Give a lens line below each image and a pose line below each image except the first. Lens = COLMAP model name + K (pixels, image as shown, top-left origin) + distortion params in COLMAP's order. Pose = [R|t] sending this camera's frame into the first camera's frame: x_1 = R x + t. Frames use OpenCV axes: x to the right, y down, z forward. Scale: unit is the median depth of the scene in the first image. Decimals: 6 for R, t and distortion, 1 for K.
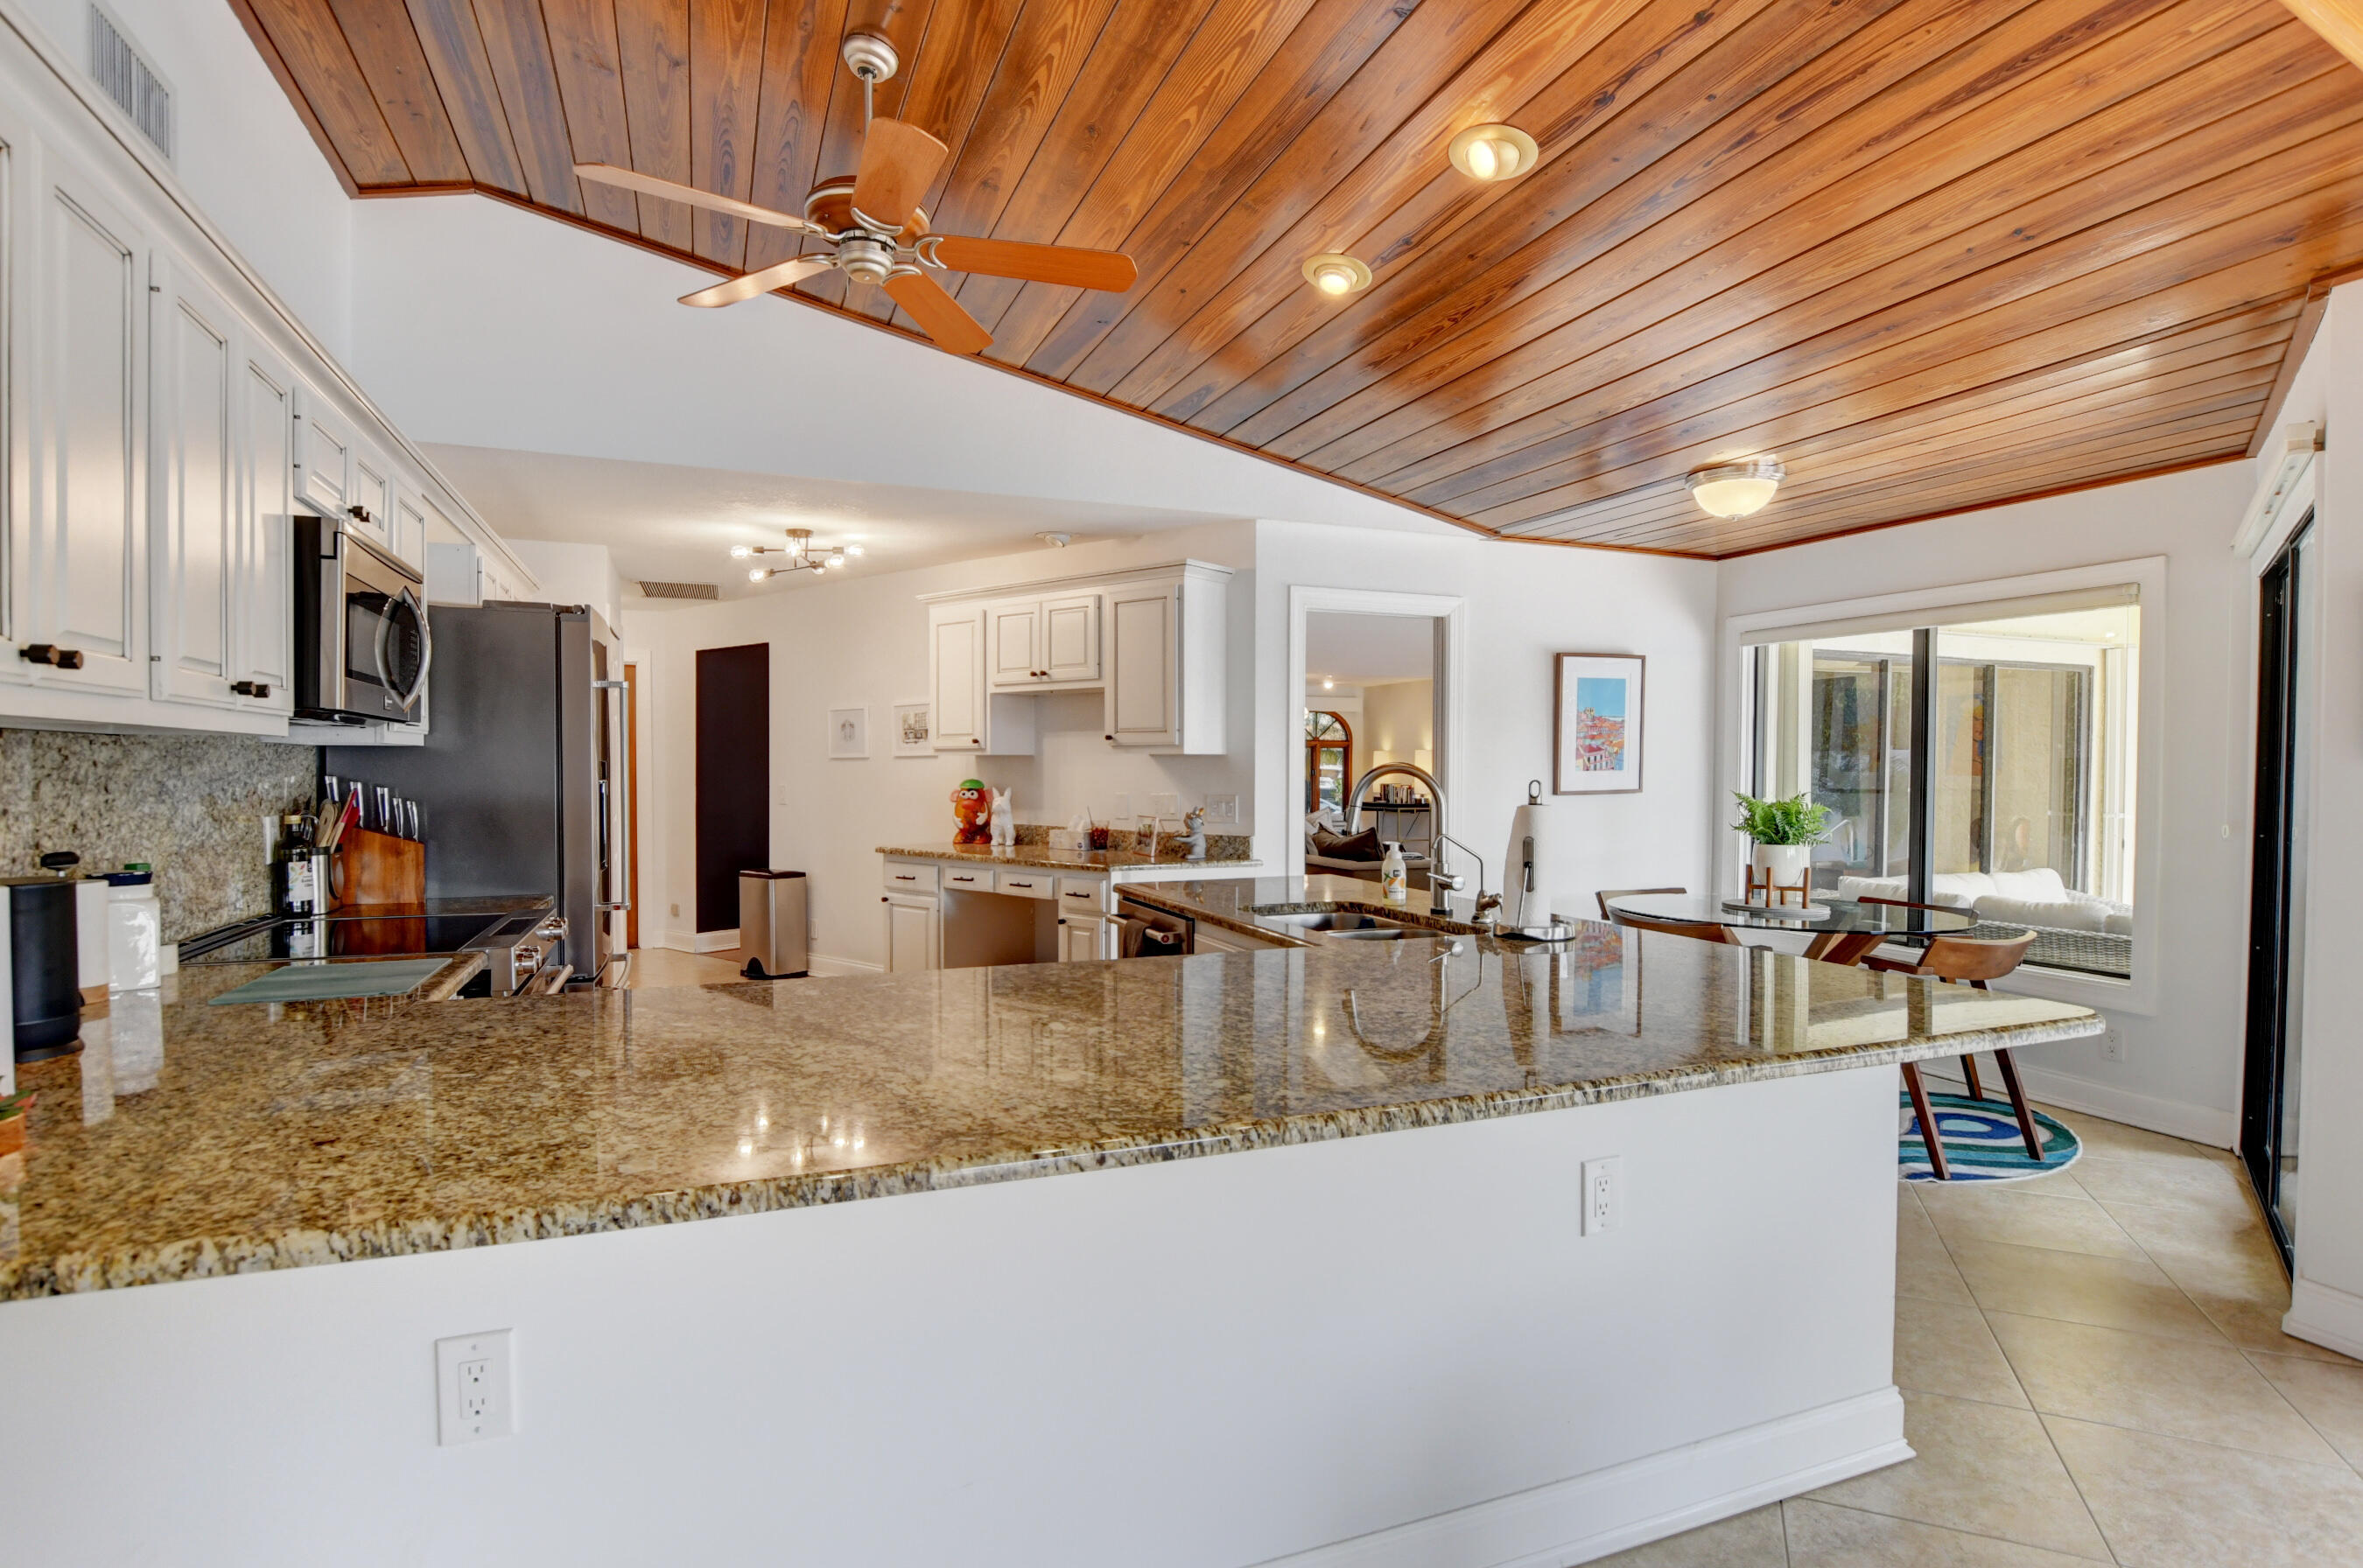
lens RADIAL K [[1178.8, 0, 1173.4], [0, 1178.8, 781.5], [0, 0, 1]] dist [-0.025490, 0.000267]
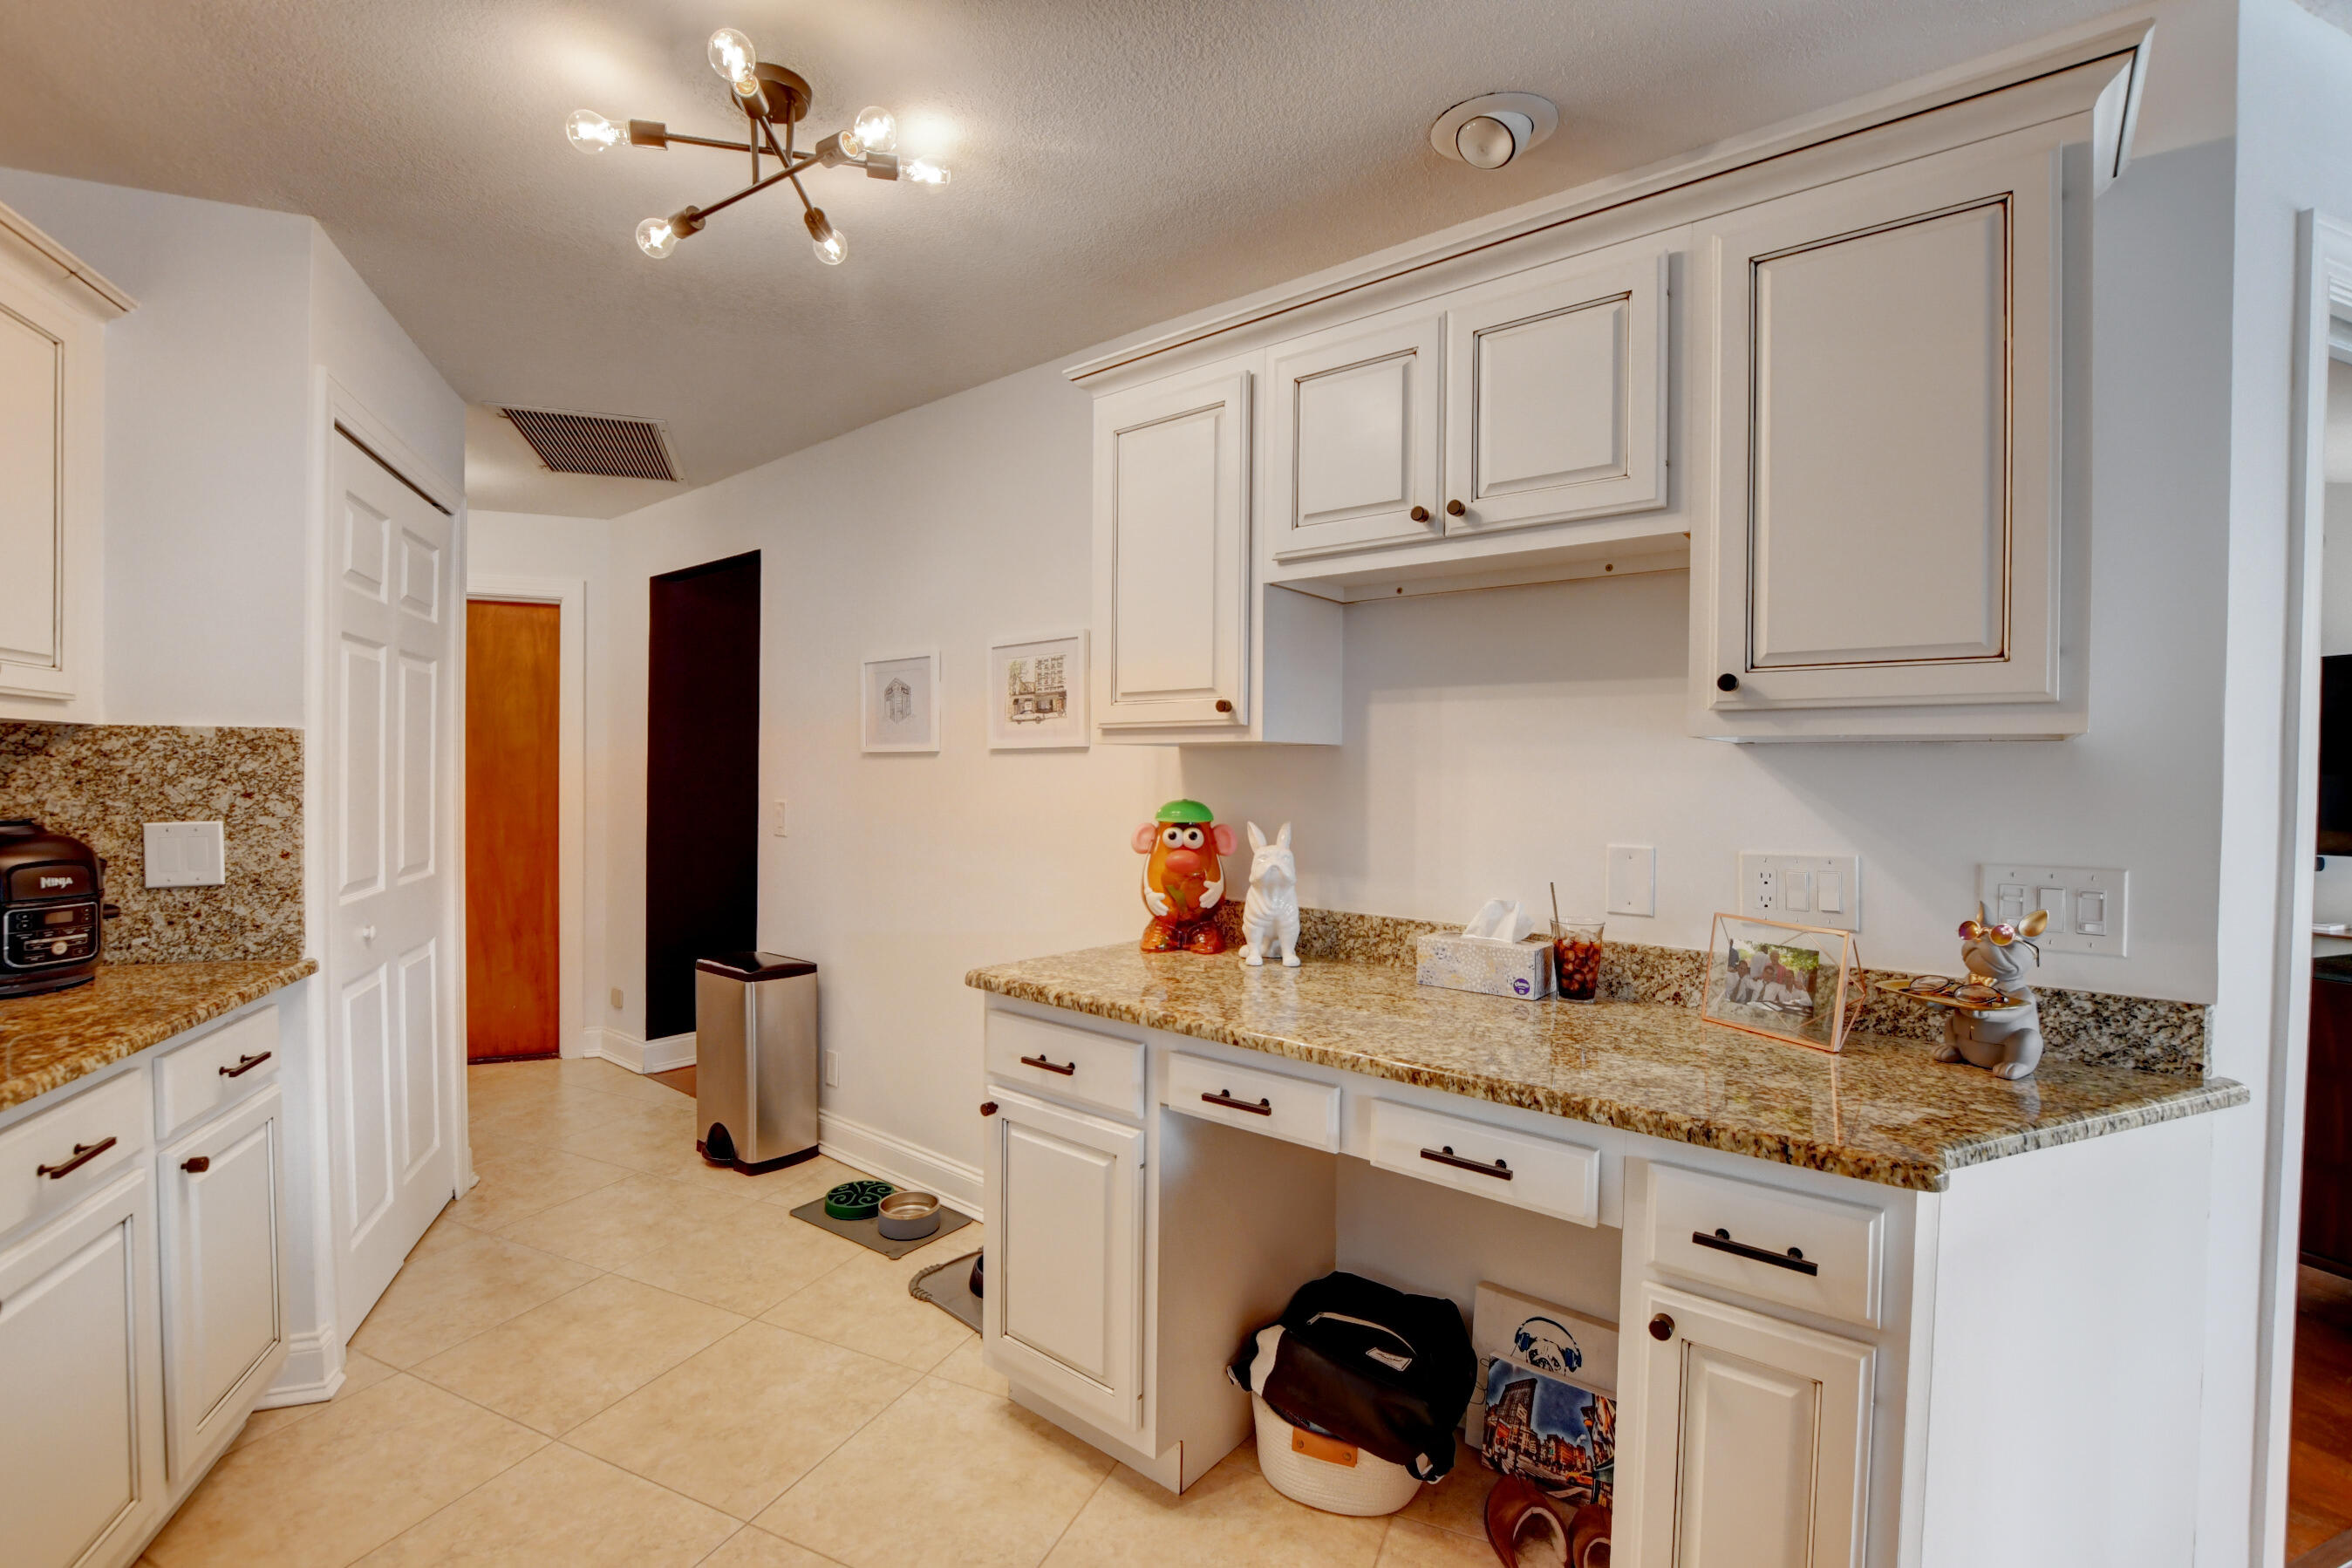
lens RADIAL K [[1041.8, 0, 1178.1], [0, 1041.8, 786.4], [0, 0, 1]] dist [-0.026508, 0.002163]
pose [[0.999948, 0.009267, -0.004233, -0.186427], [-0.009265, 0.999957, 0.000582, -0.007583], [0.004238, -0.000543, 0.999991, 0.669731]]
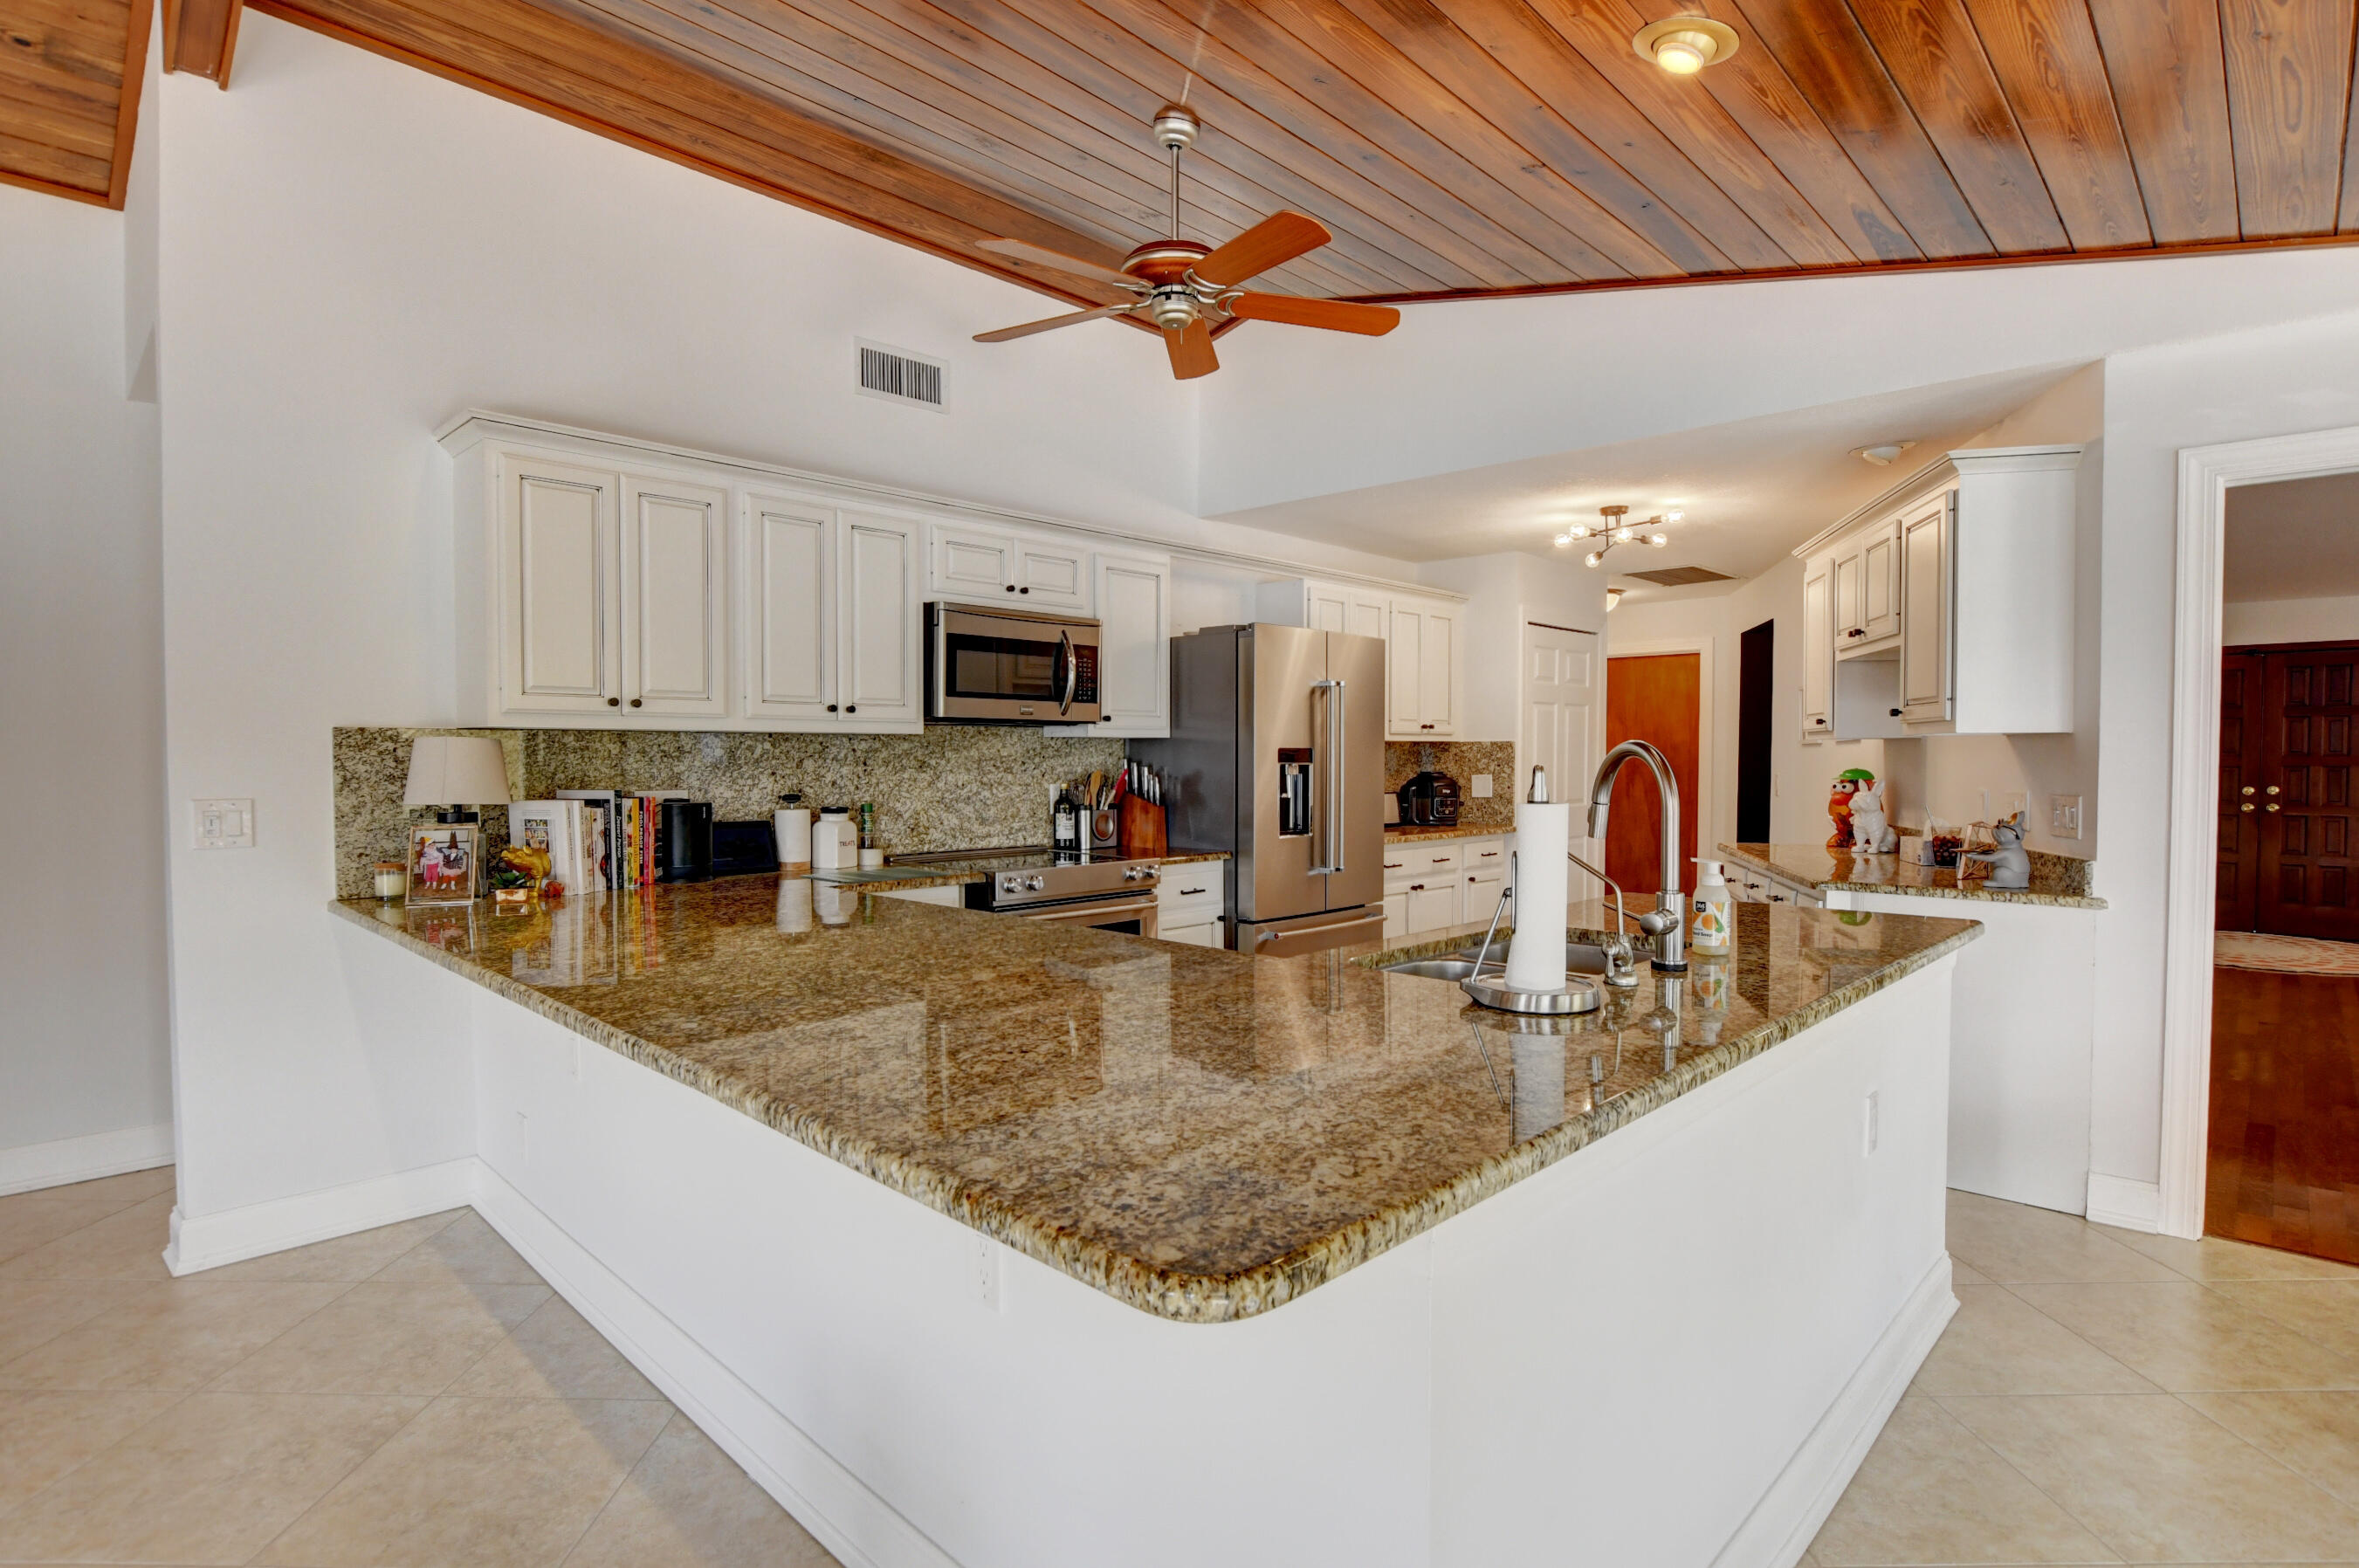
lens RADIAL K [[1177.0, 0, 1163.7], [0, 1177.0, 789.9], [0, 0, 1]] dist [-0.025490, 0.000267]
pose [[0.408311, 0.025123, -0.912497, 0.395953], [-0.011312, 0.999684, 0.022461, 0.000275], [0.912773, 0.001151, 0.408466, 0.261518]]
